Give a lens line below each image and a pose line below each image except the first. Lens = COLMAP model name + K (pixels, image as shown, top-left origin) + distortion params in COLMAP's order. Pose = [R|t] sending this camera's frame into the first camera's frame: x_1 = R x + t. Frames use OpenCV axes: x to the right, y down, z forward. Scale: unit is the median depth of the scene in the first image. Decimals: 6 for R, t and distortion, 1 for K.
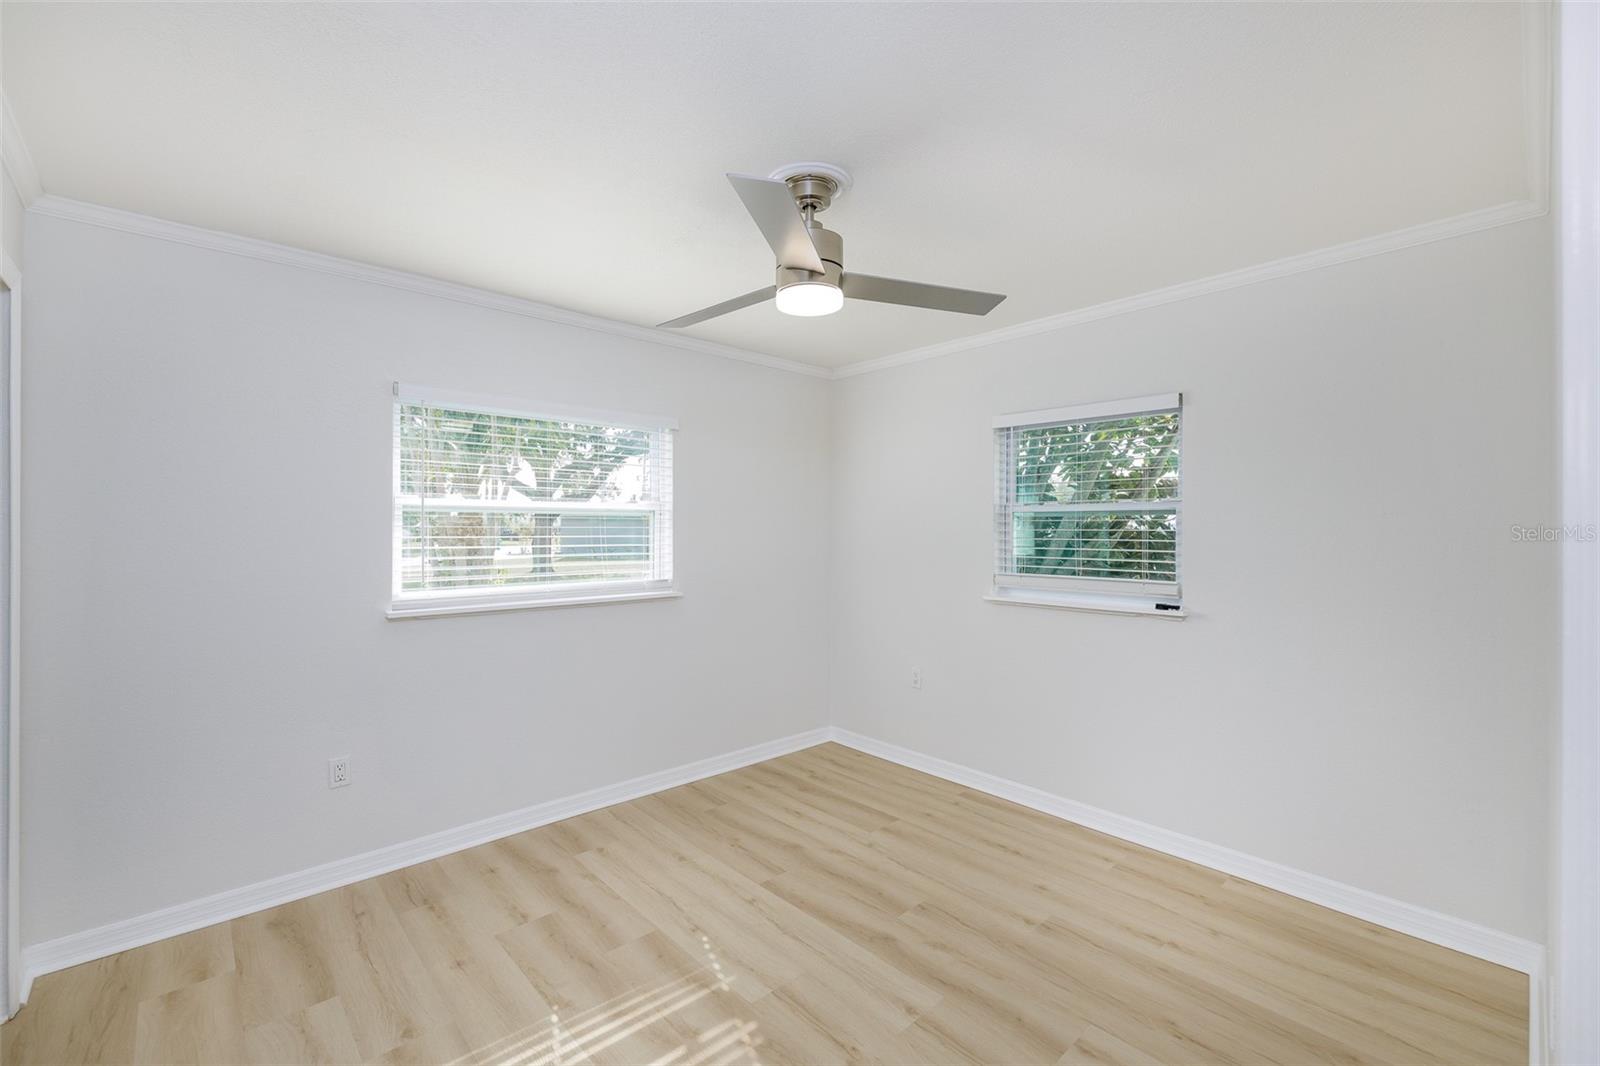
lens RADIAL K [[678.6, 0, 790.9], [0, 678.6, 532.0], [0, 0, 1]] dist [0.001832, 0.000645]
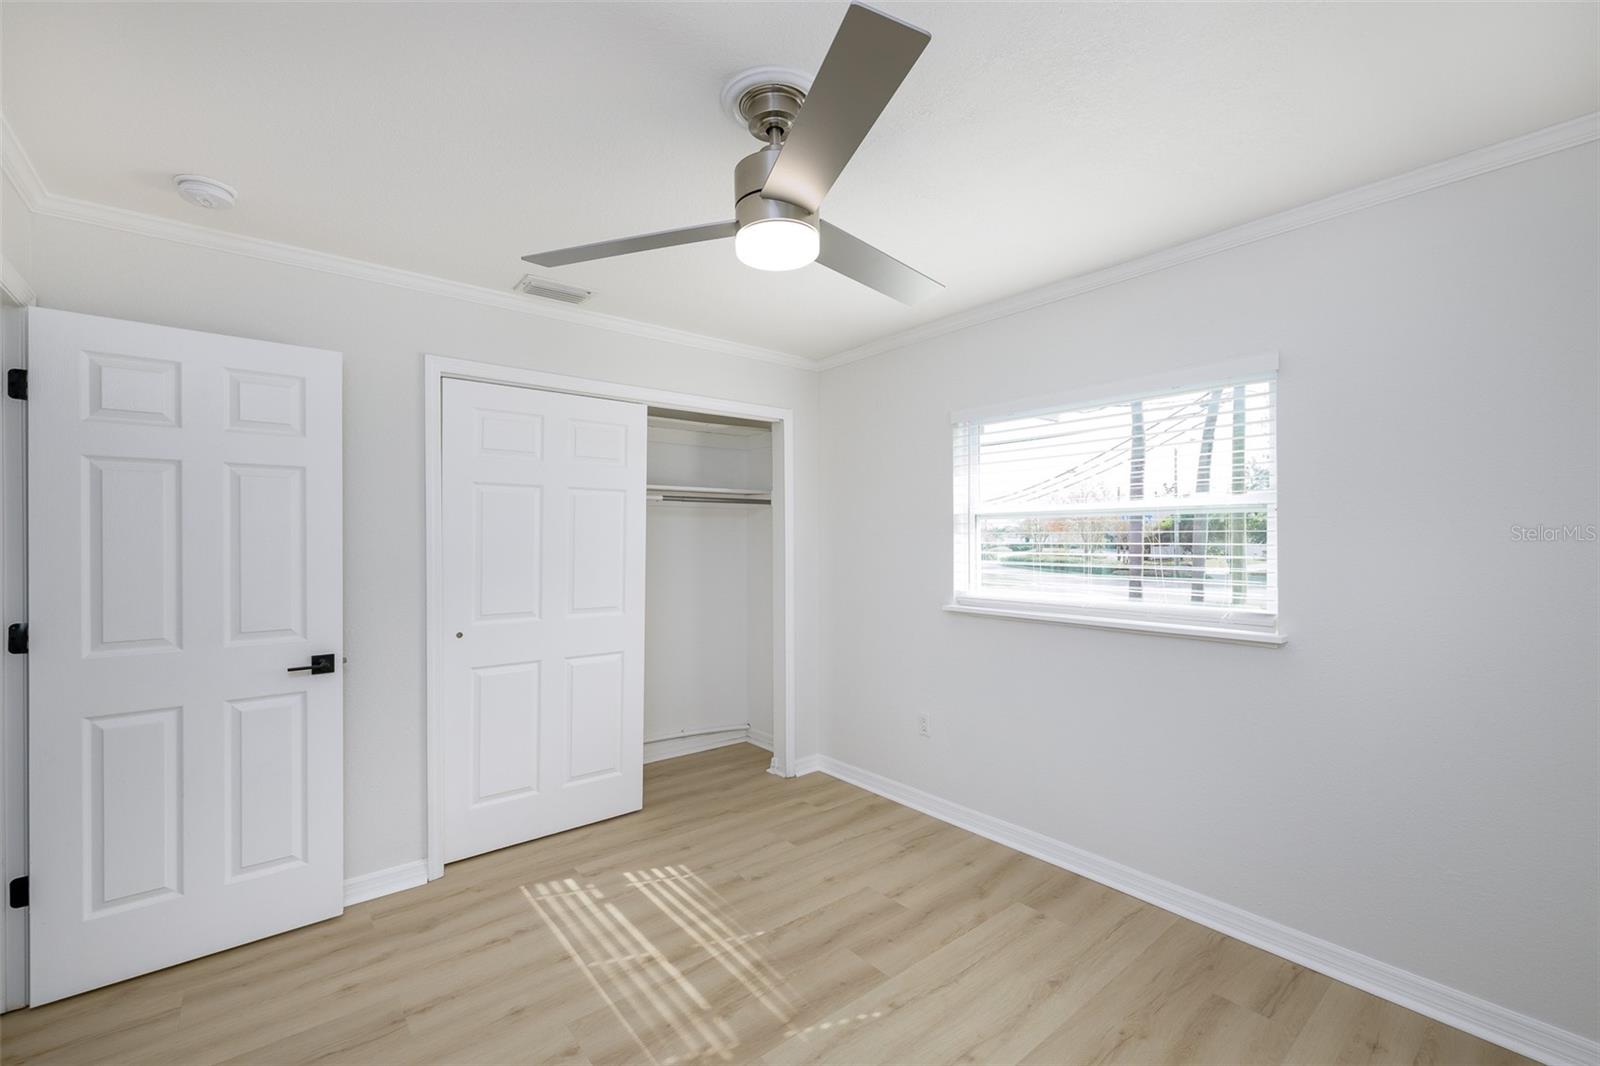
lens RADIAL K [[678.6, 0, 791.5], [0, 678.6, 520.6], [0, 0, 1]] dist [0.001832, 0.000645]
pose [[-0.065744, -0.023534, -0.997559, 0.698203], [0.007400, 0.999683, -0.024071, -0.006475], [0.997809, -0.008964, -0.065549, 0.885102]]
